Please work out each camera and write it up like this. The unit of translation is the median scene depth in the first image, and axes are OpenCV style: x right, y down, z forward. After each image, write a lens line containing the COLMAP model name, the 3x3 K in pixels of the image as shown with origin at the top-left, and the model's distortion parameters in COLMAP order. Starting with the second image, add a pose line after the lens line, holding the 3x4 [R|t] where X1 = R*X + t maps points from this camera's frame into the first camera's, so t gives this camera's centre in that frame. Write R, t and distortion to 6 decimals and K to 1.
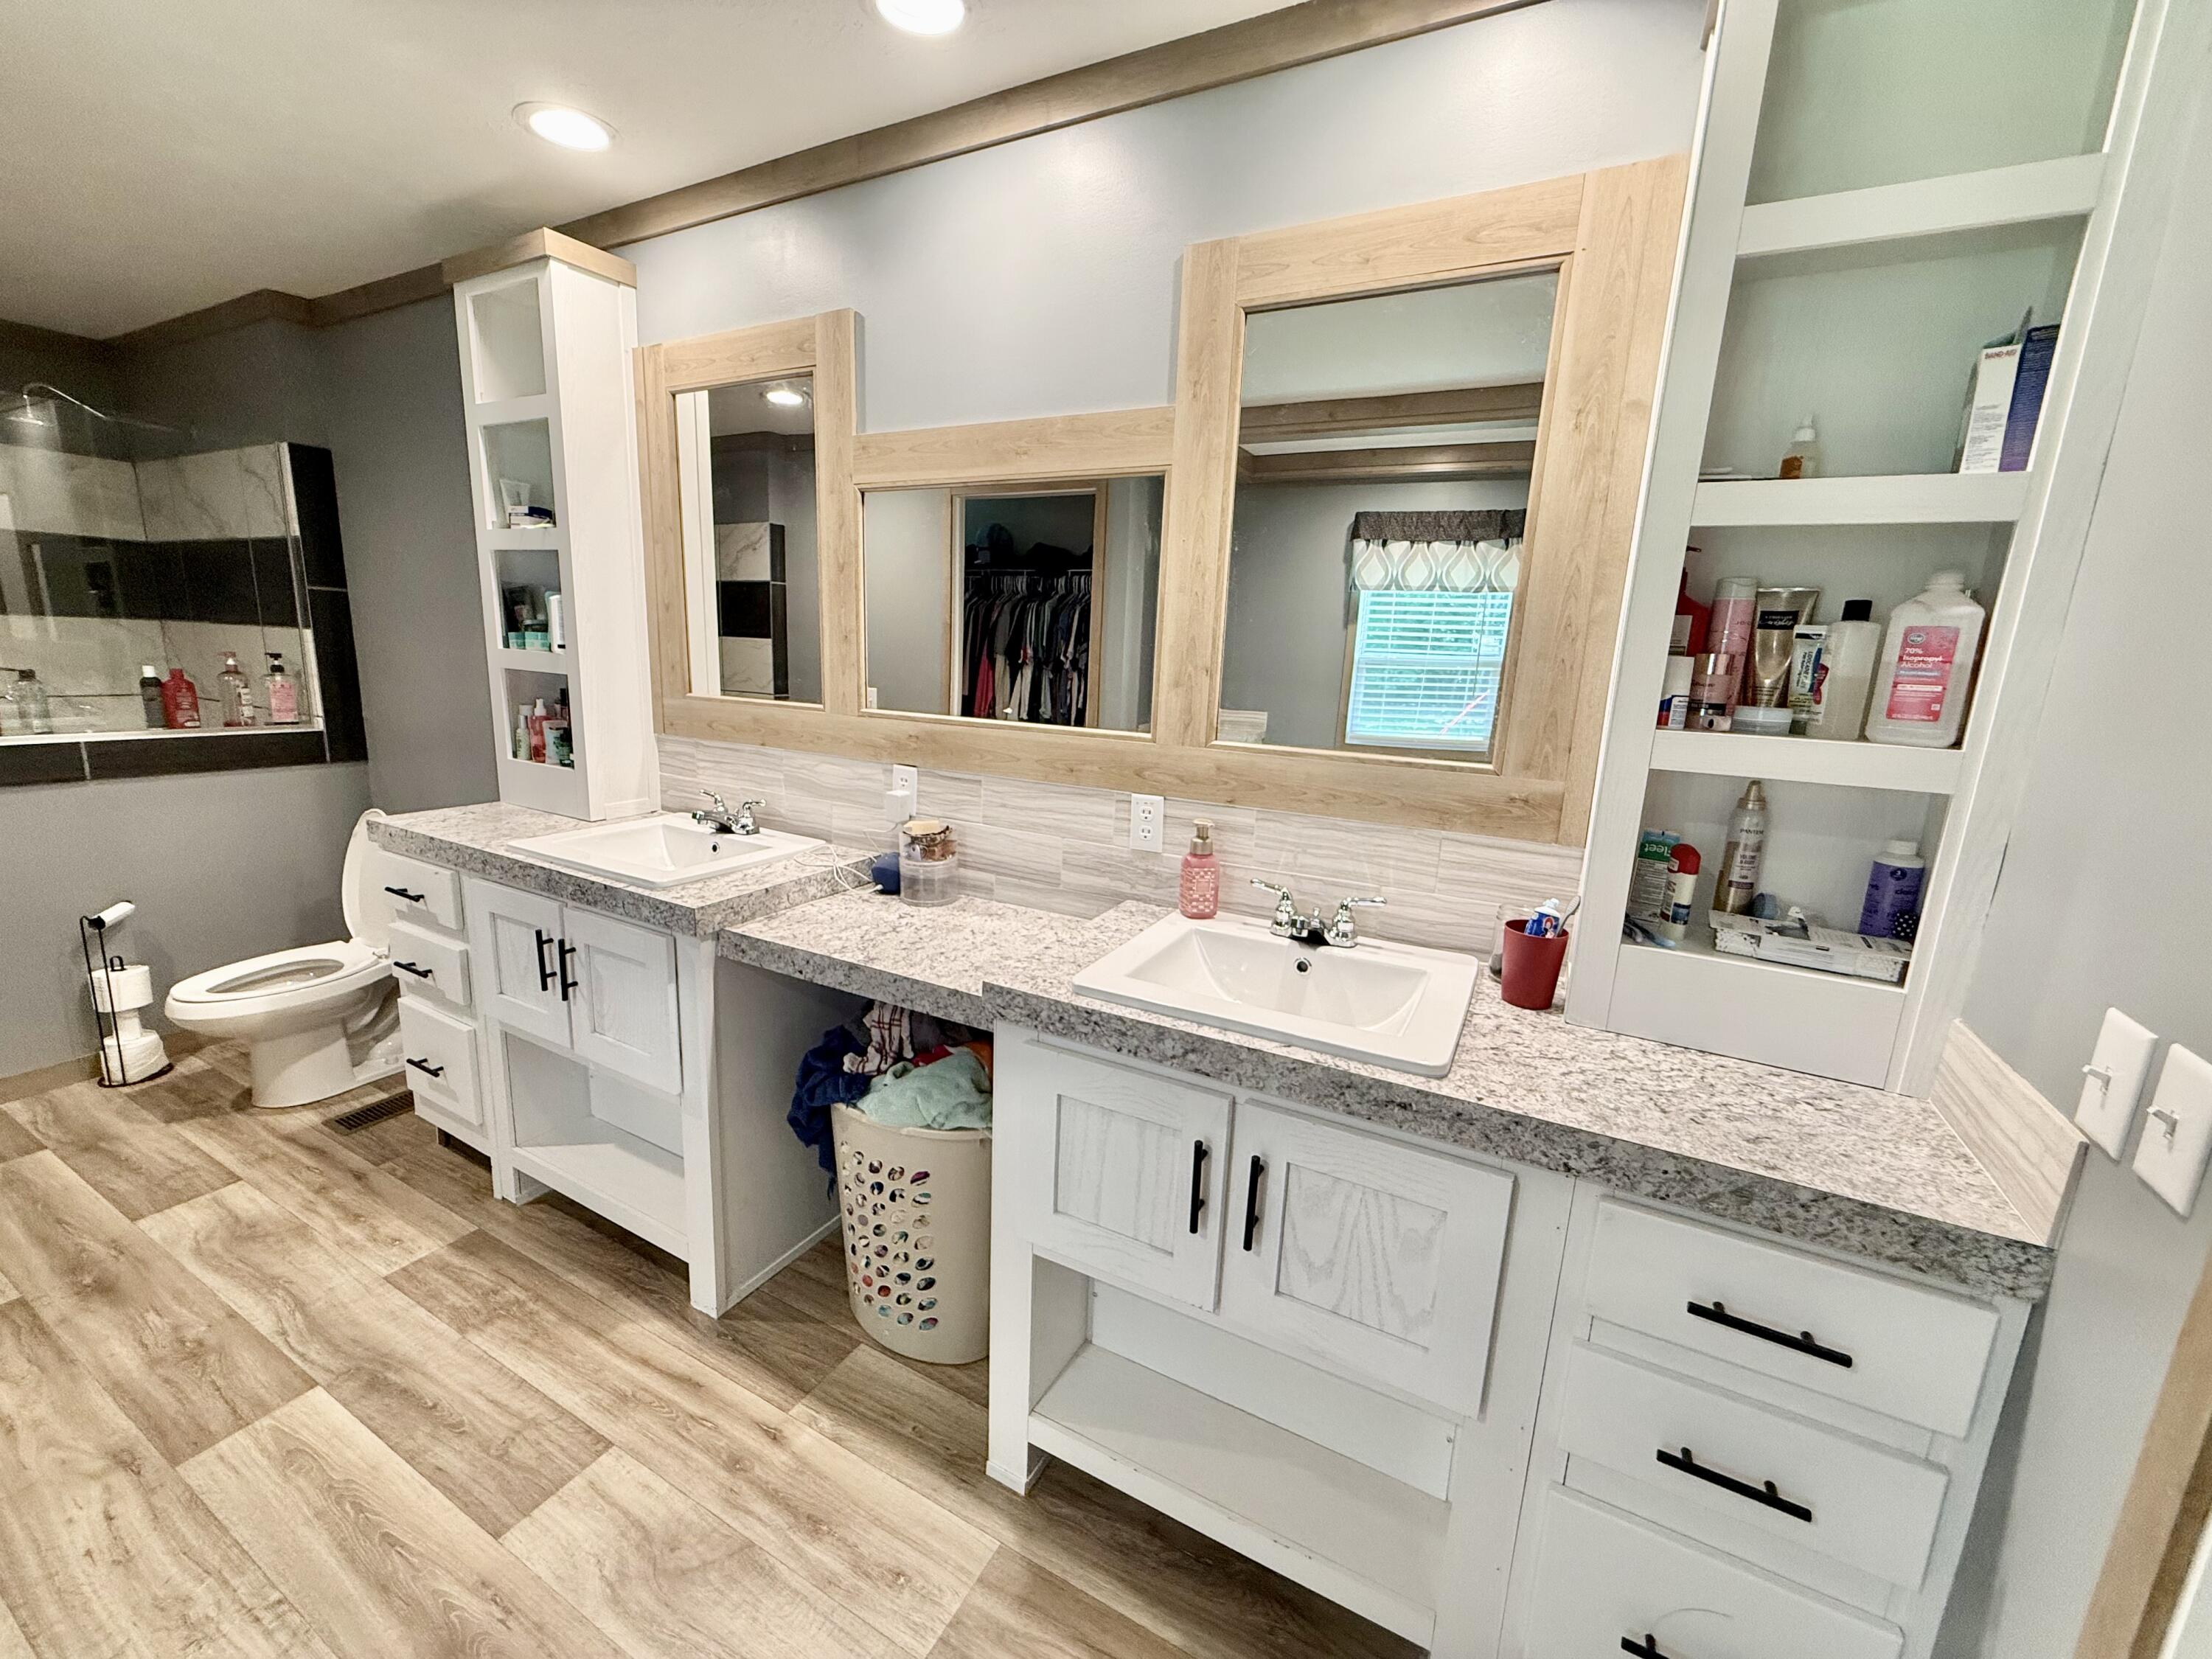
lens RADIAL K [[881.4, 0, 1106.0], [0, 881.4, 829.5], [0, 0, 1]] dist [-0.000615, 0.000324]
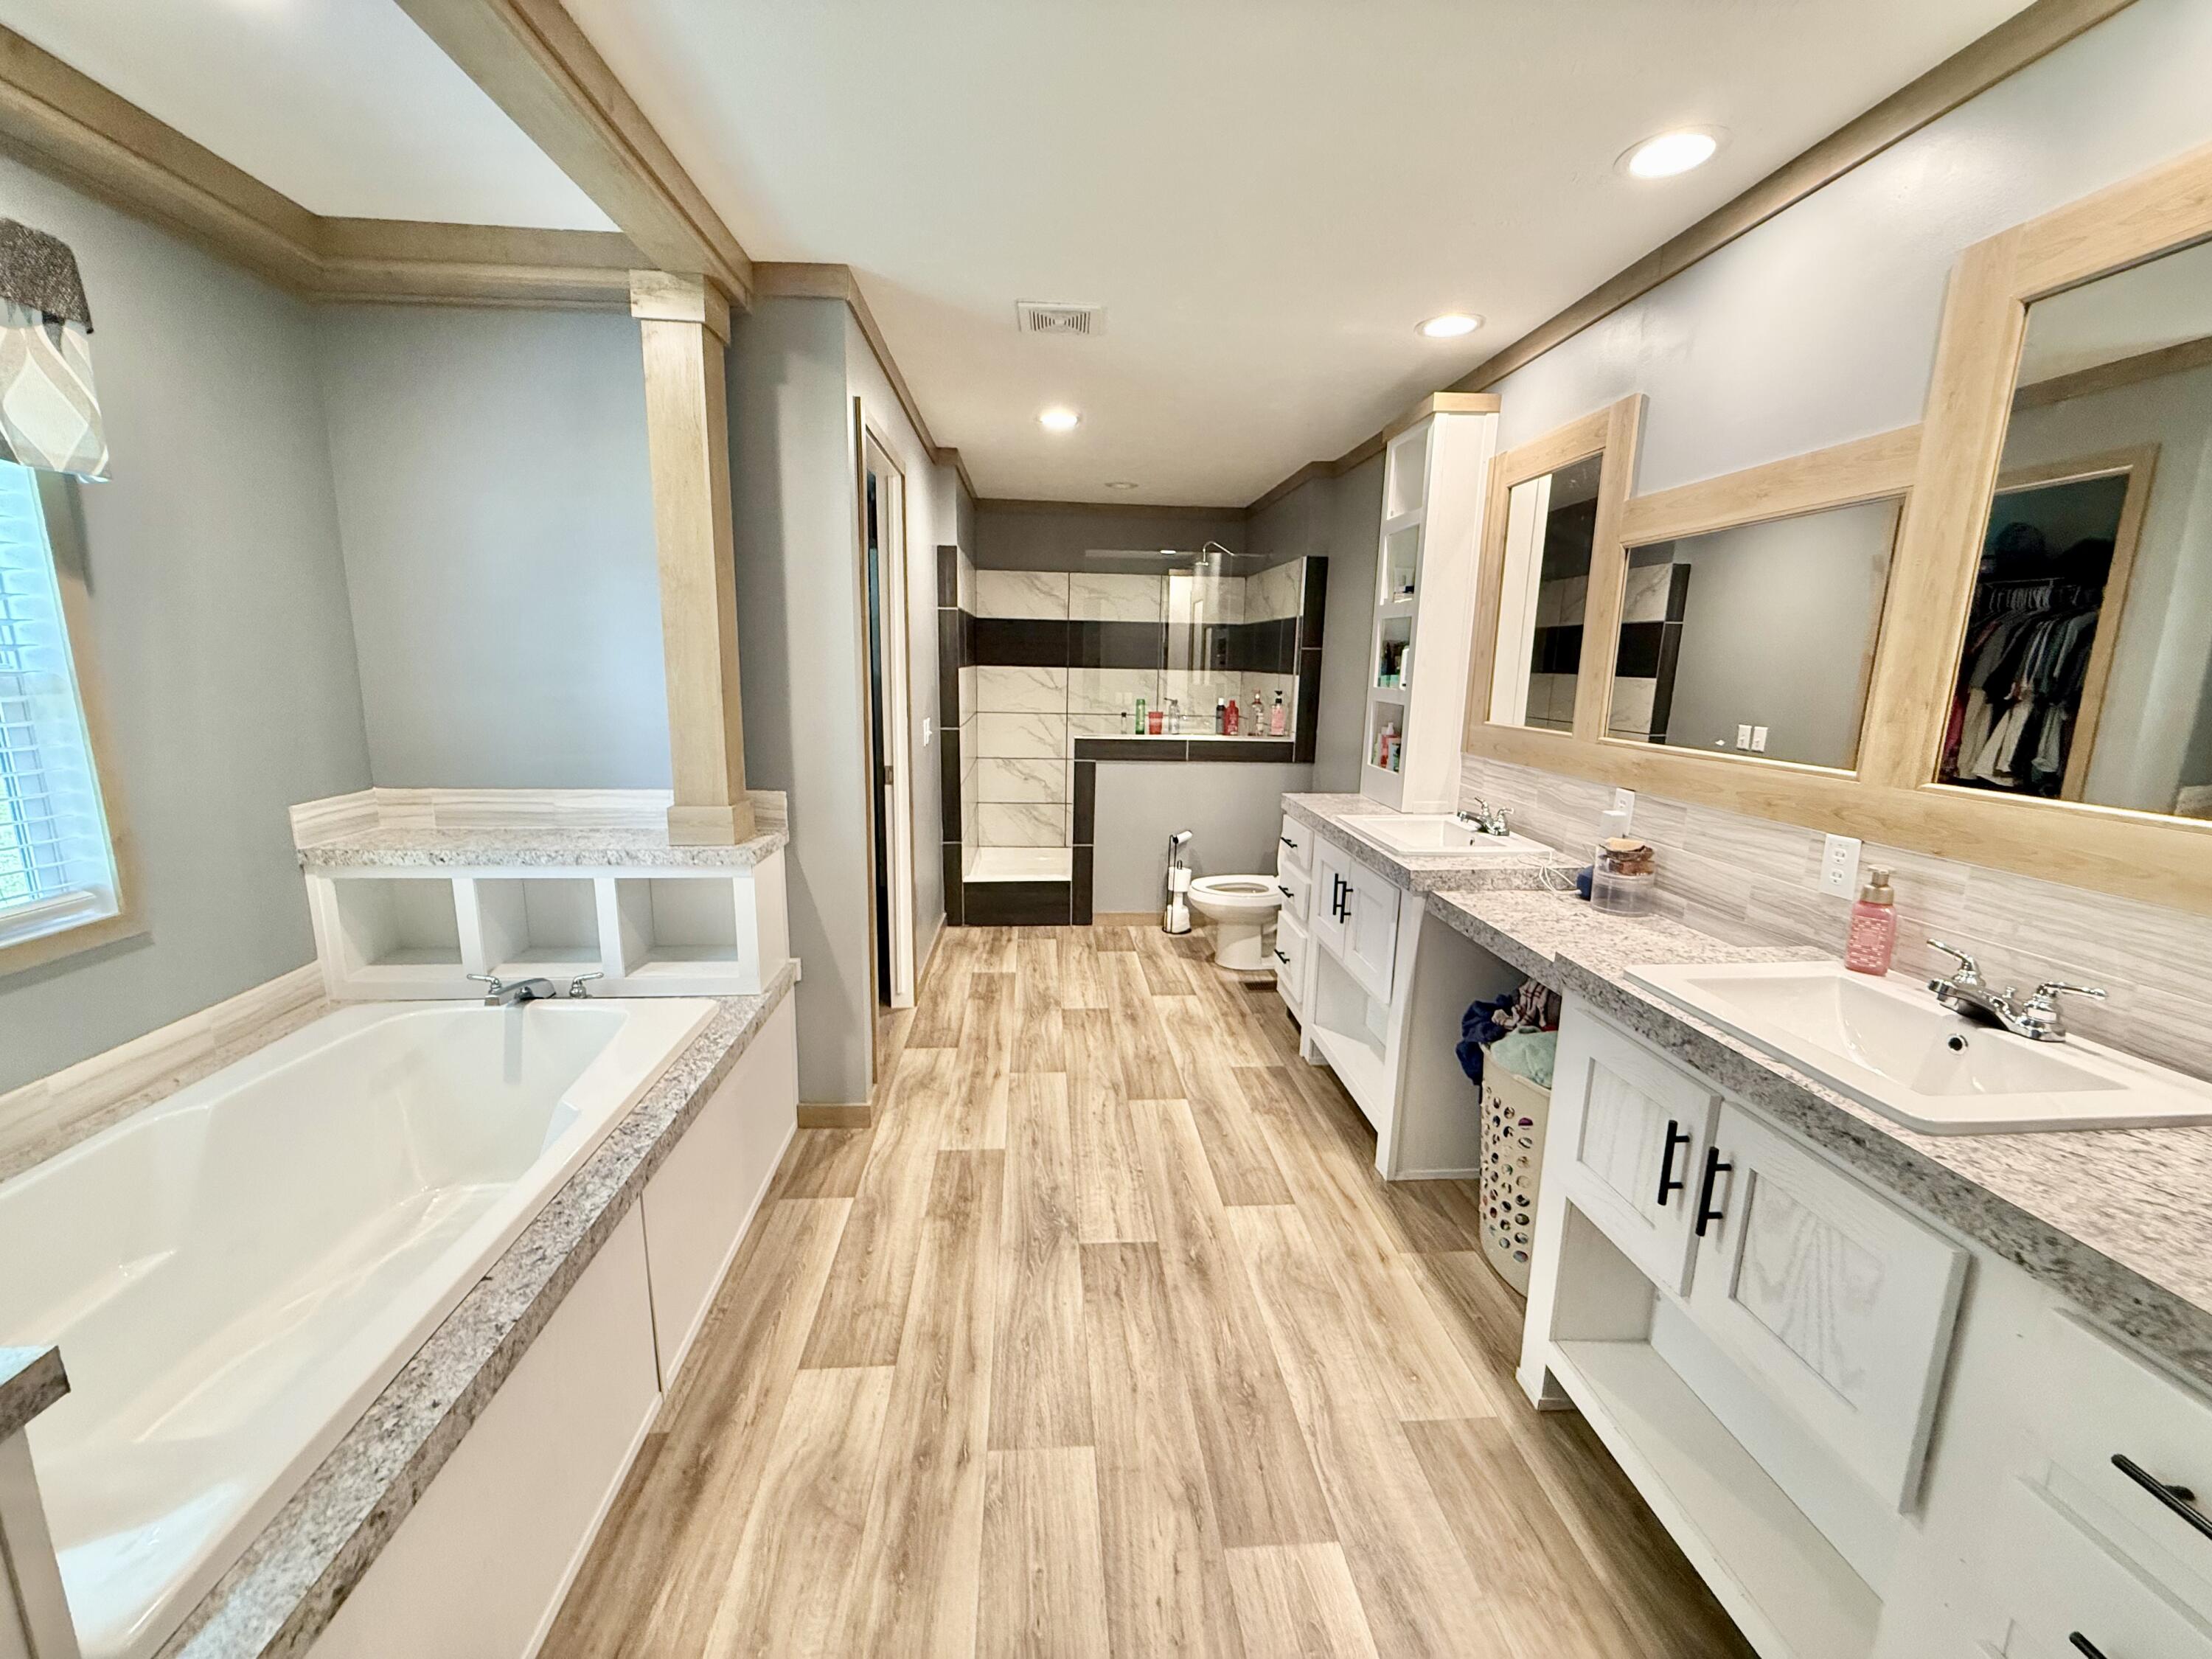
lens RADIAL K [[881.4, 0, 1106.0], [0, 881.4, 829.5], [0, 0, 1]] dist [-0.000615, 0.000324]
pose [[0.538364, 0.128442, -0.832866, 0.395242], [-0.165610, 0.985170, 0.044879, 0.040303], [0.826279, 0.113769, 0.551651, -0.161984]]
